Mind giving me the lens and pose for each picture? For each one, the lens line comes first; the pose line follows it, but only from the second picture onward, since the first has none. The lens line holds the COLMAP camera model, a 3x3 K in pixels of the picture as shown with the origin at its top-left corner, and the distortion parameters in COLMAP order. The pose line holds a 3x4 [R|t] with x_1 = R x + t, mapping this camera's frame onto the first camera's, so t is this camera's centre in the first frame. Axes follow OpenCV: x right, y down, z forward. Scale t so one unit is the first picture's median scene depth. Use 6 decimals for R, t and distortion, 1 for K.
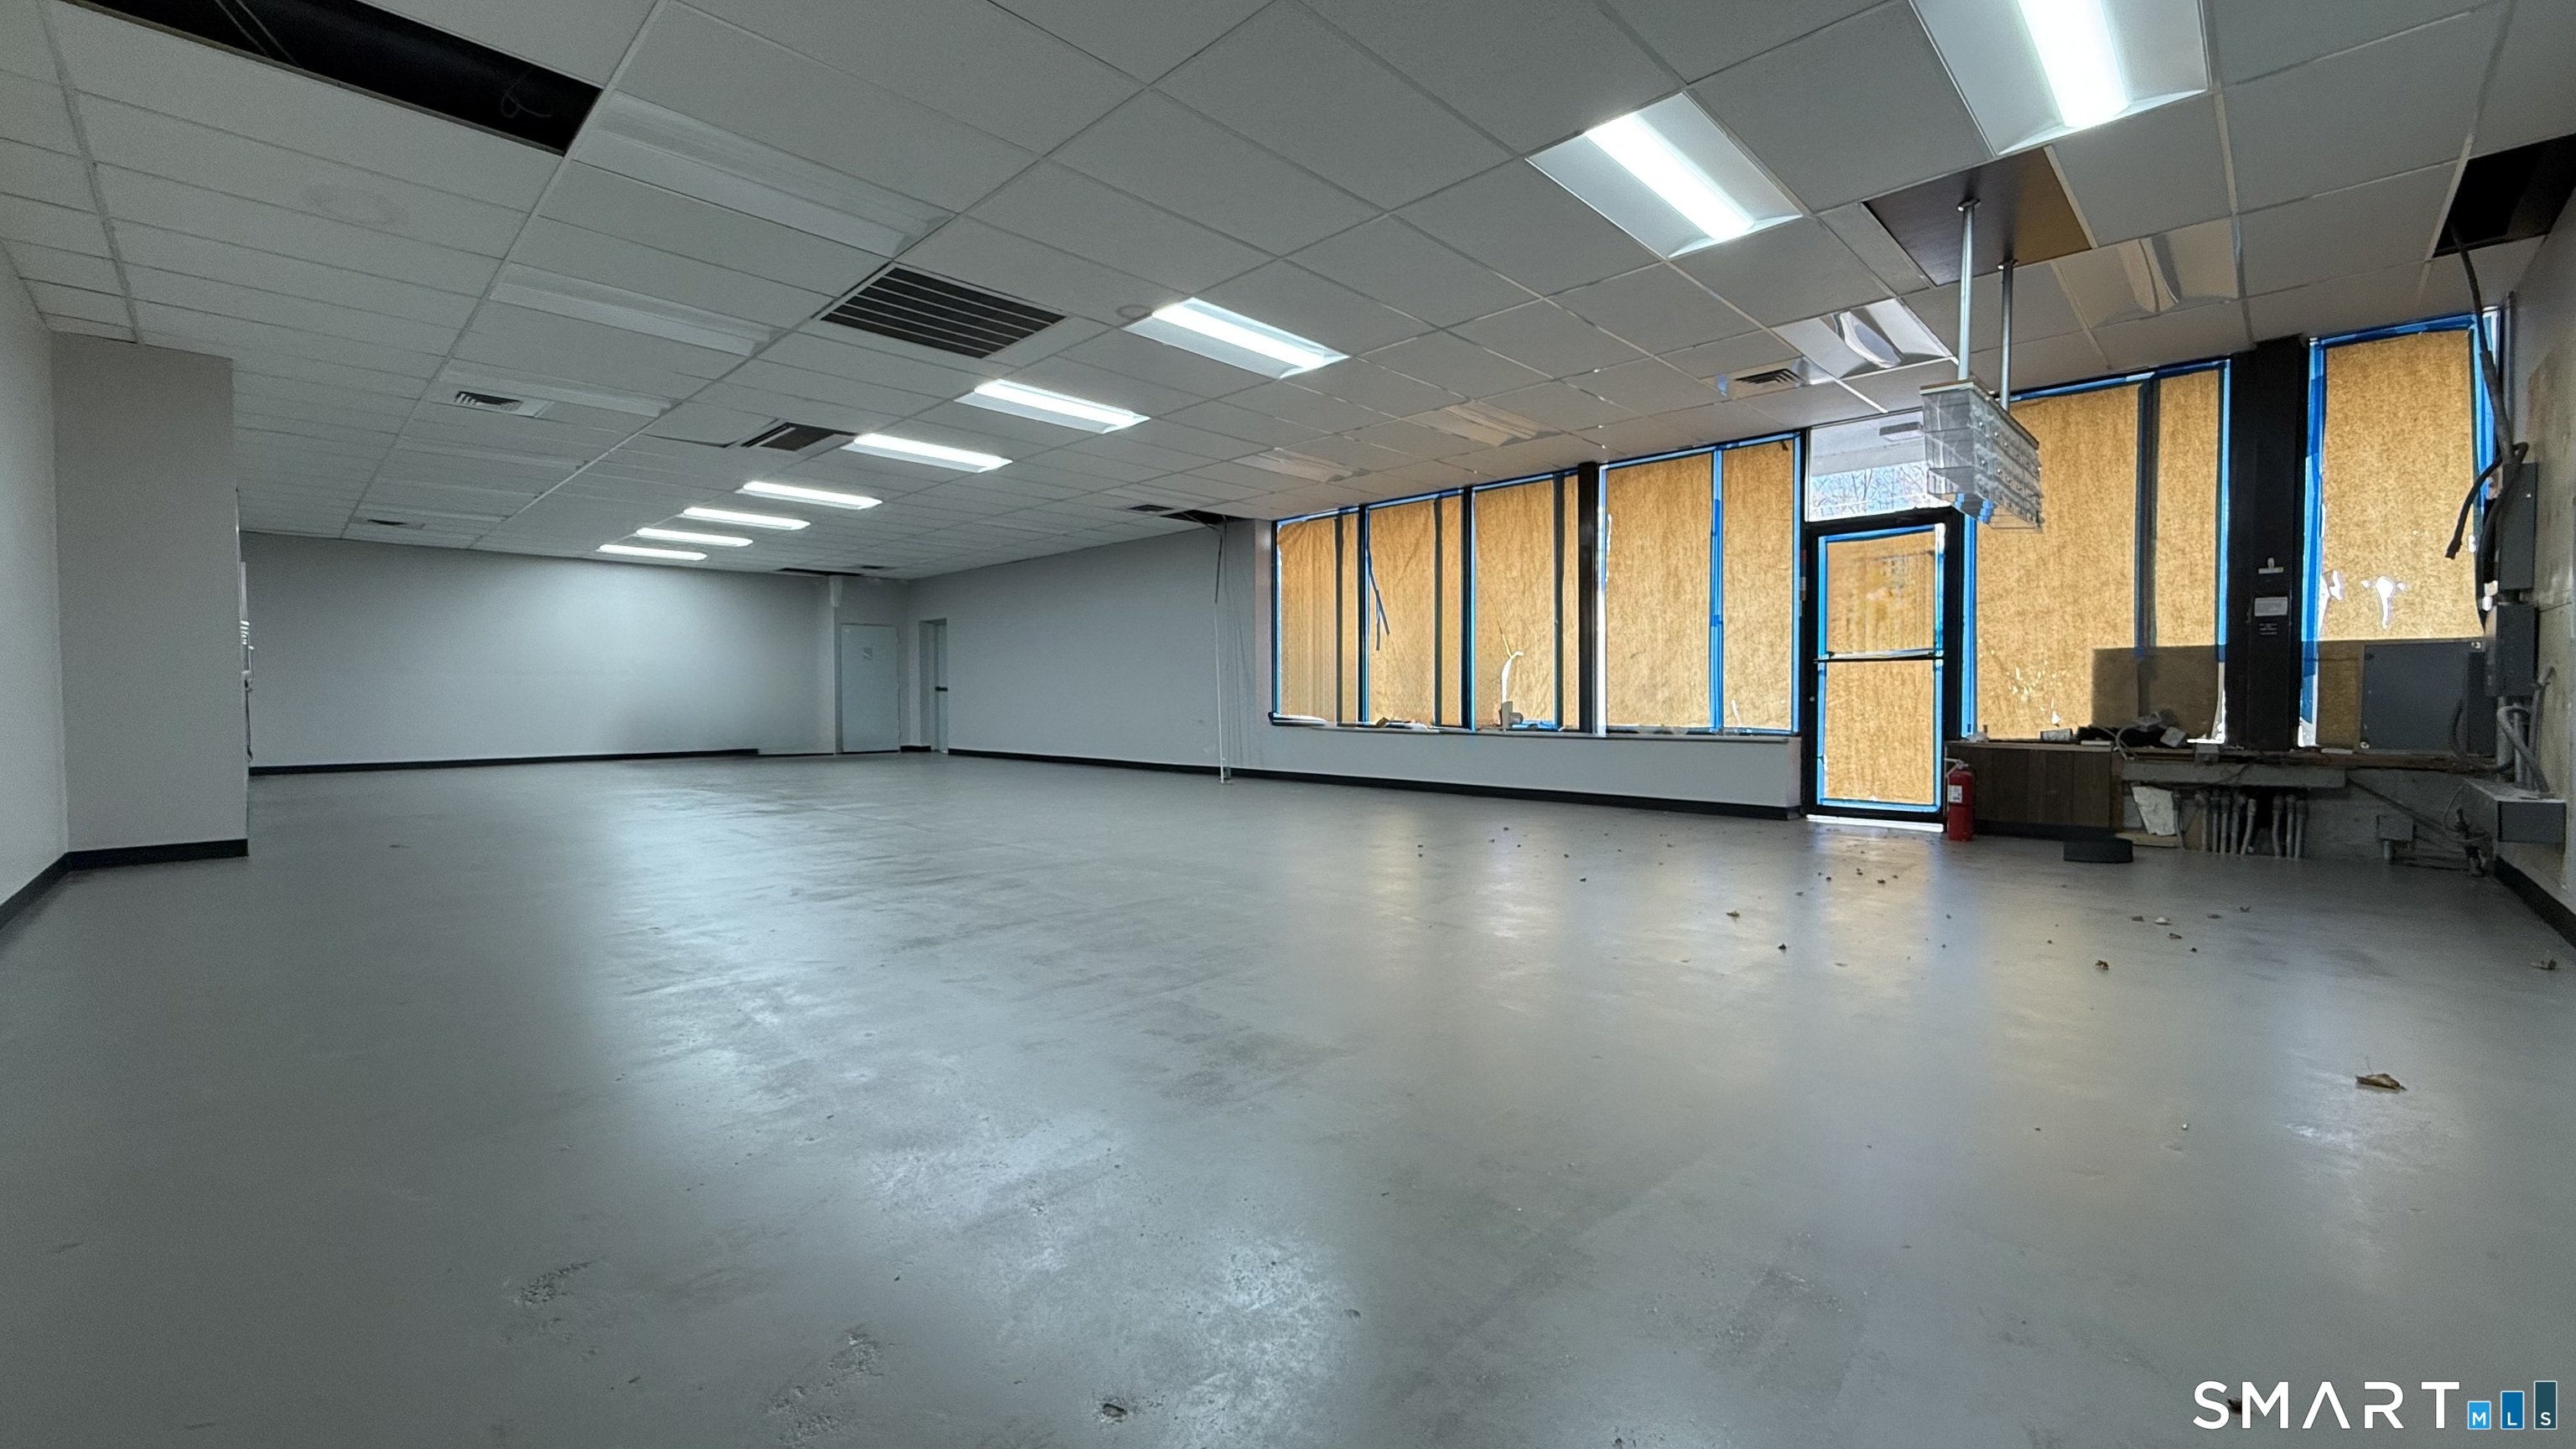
lens RADIAL K [[1025.8, 0, 1282.4], [0, 1025.8, 722.2], [0, 0, 1]] dist [-0.000097, -0.000022]
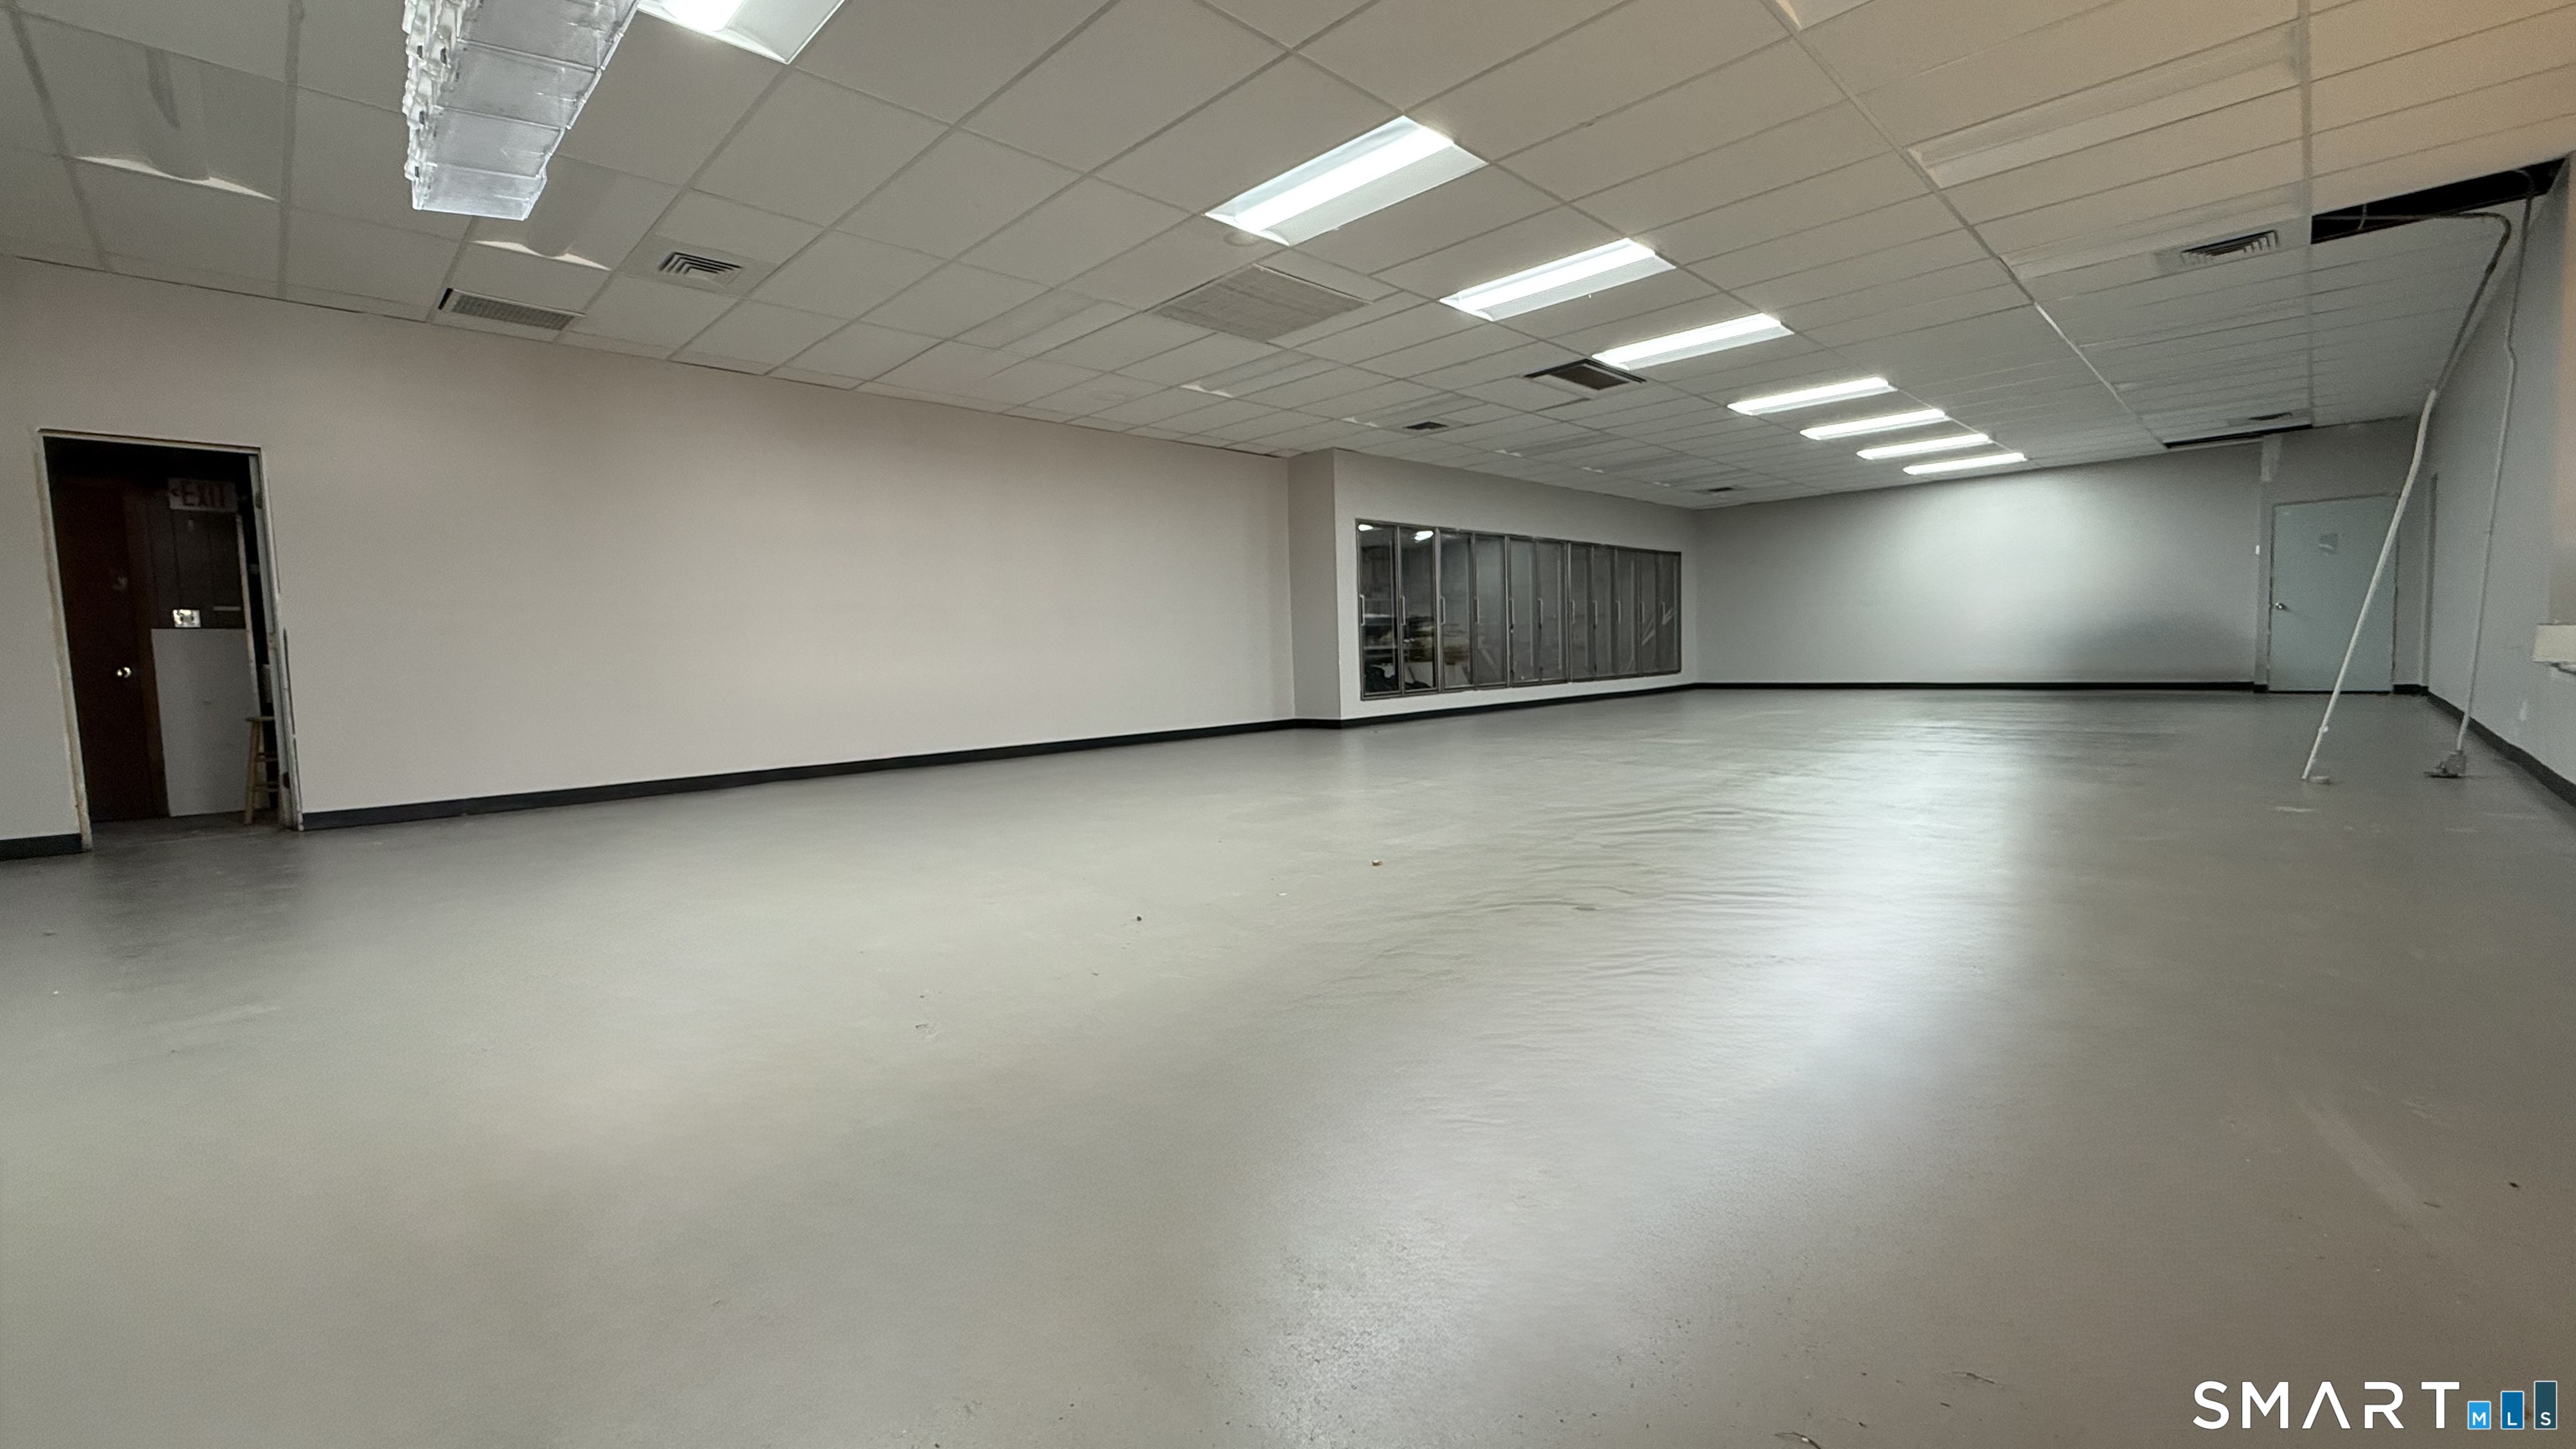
lens RADIAL K [[1025.8, 0, 1282.4], [0, 1025.8, 722.2], [0, 0, 1]] dist [-0.000097, -0.000022]
pose [[-0.003832, 0.069628, -0.997566, 0.445241], [0.008483, 0.997539, 0.069593, -0.005830], [0.999957, -0.008196, -0.004413, 0.539612]]
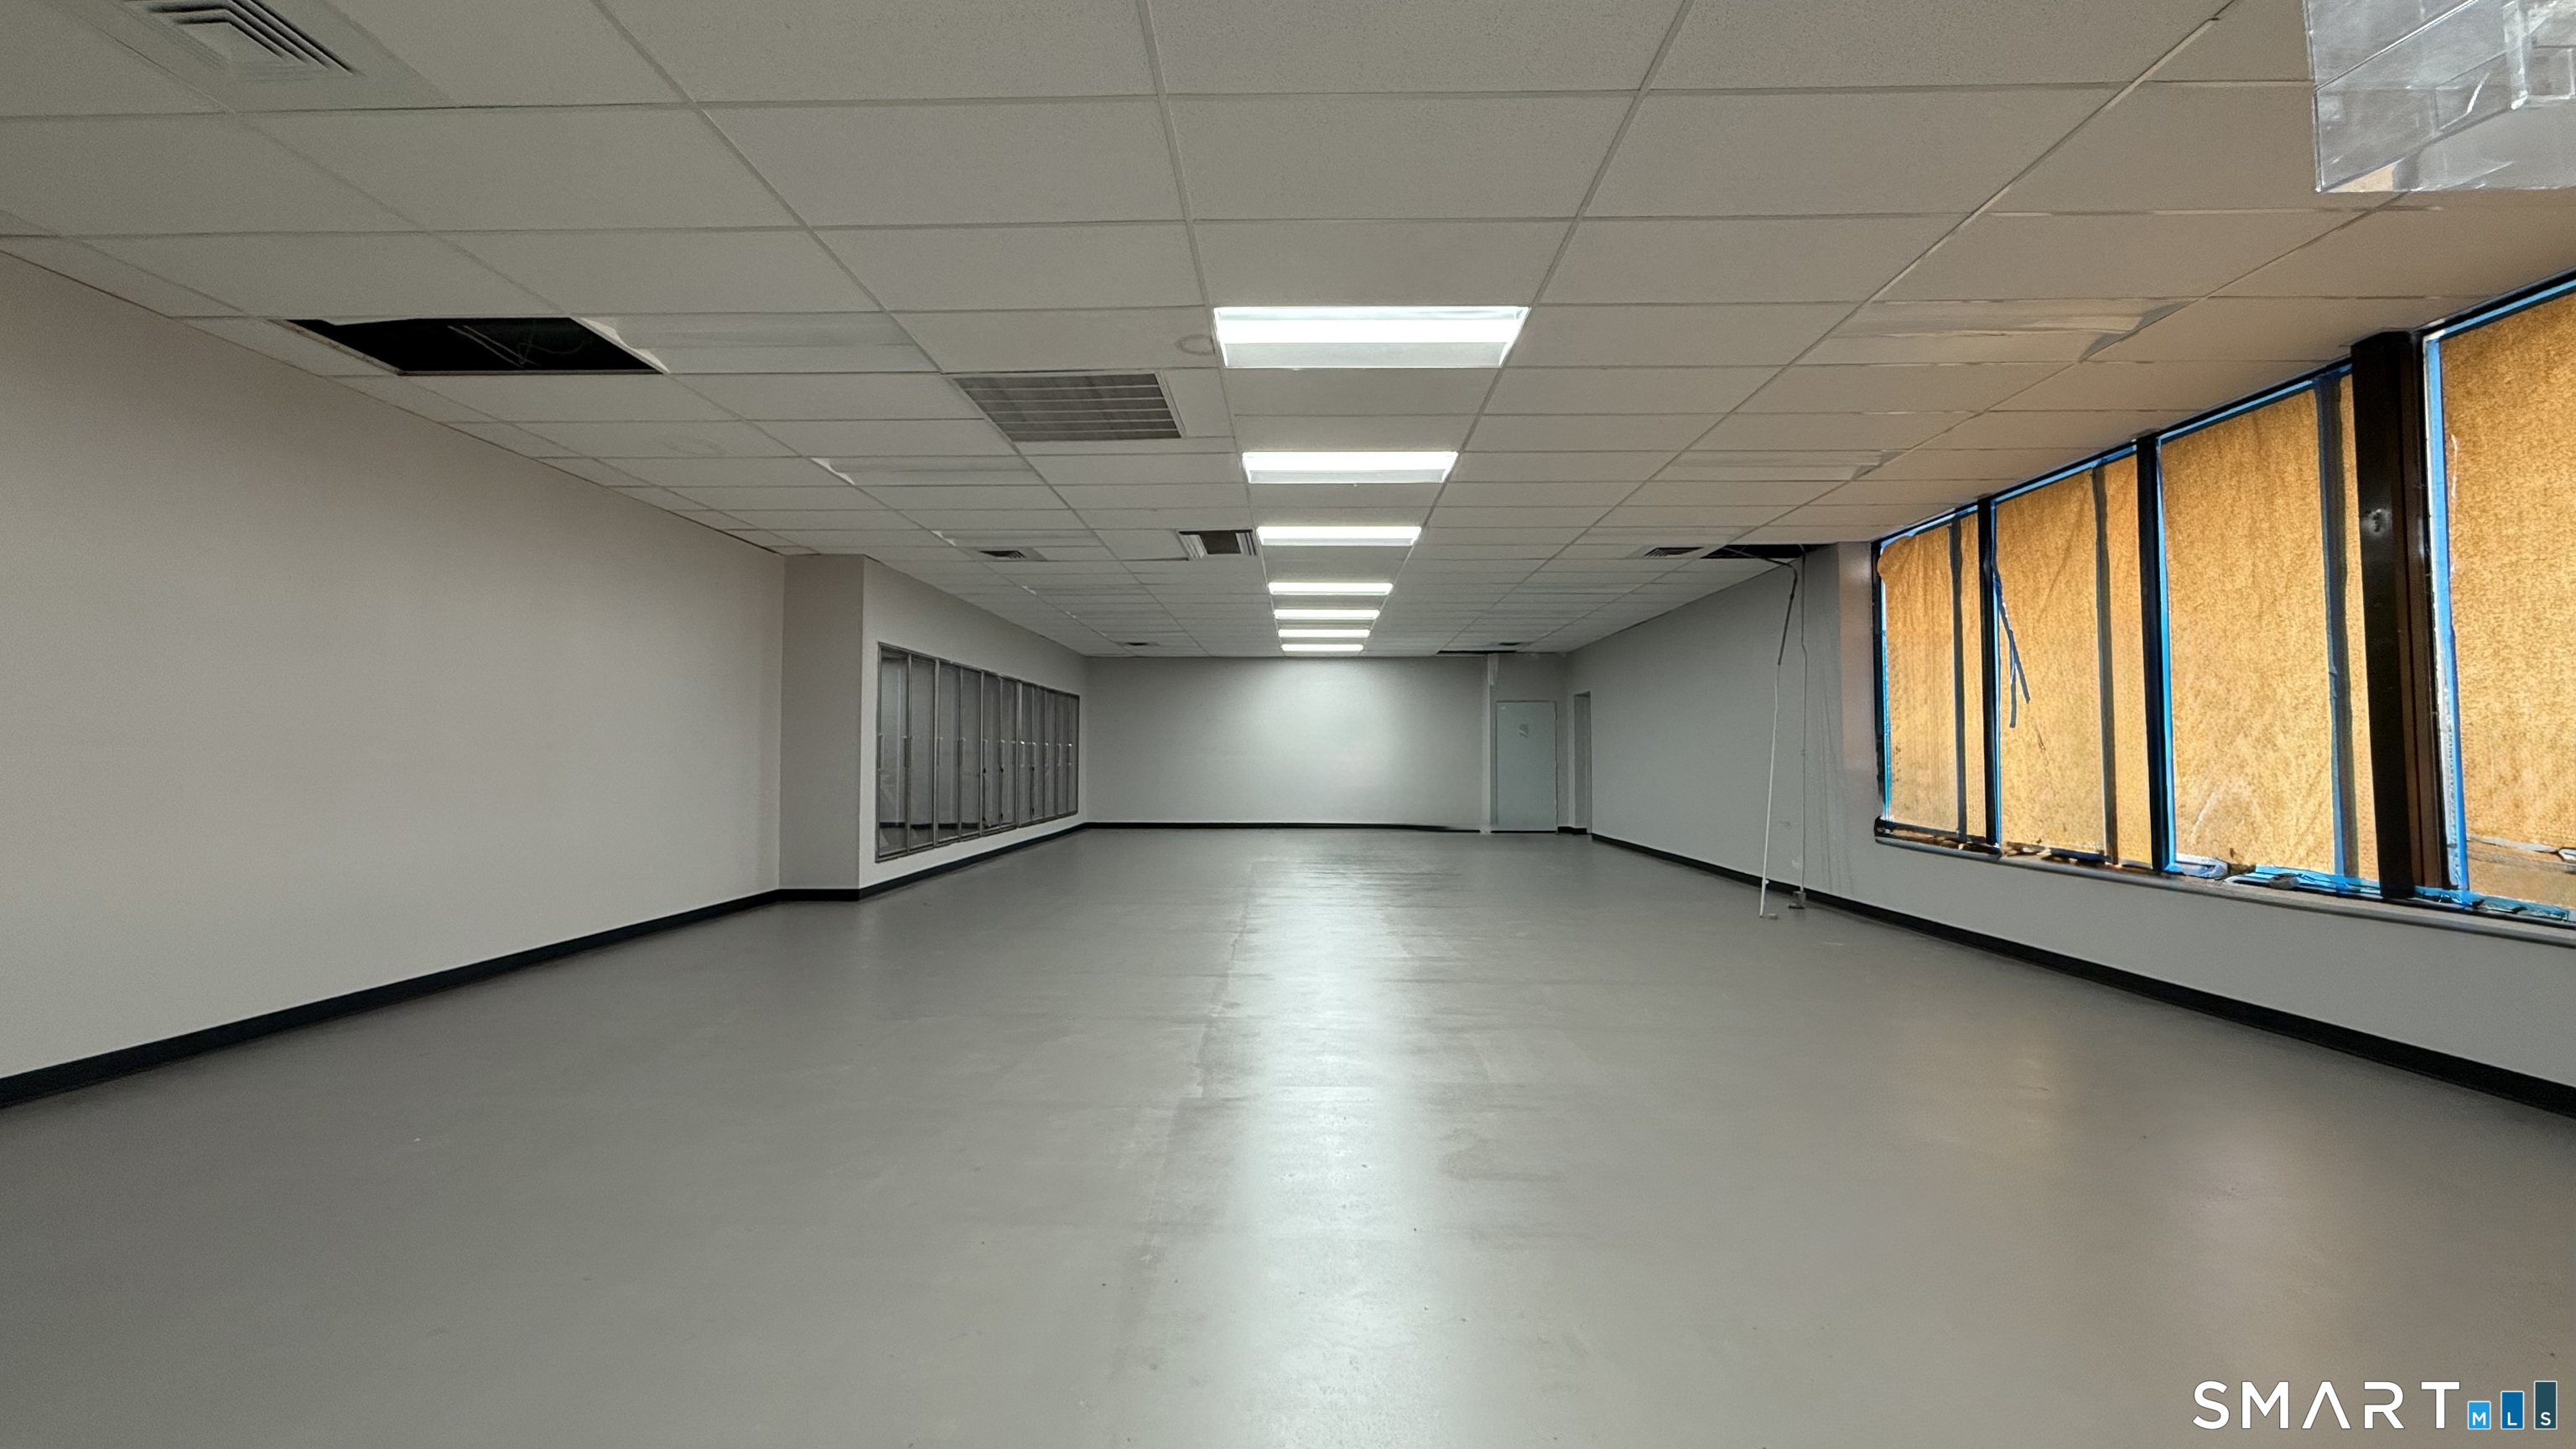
lens RADIAL K [[1025.8, 0, 1282.4], [0, 1025.8, 722.2], [0, 0, 1]] dist [-0.000097, -0.000022]
pose [[0.687185, -0.023845, -0.726091, 0.246928], [-0.019136, 0.998520, -0.050901, -0.034310], [0.726231, 0.048873, 0.685712, 0.265963]]
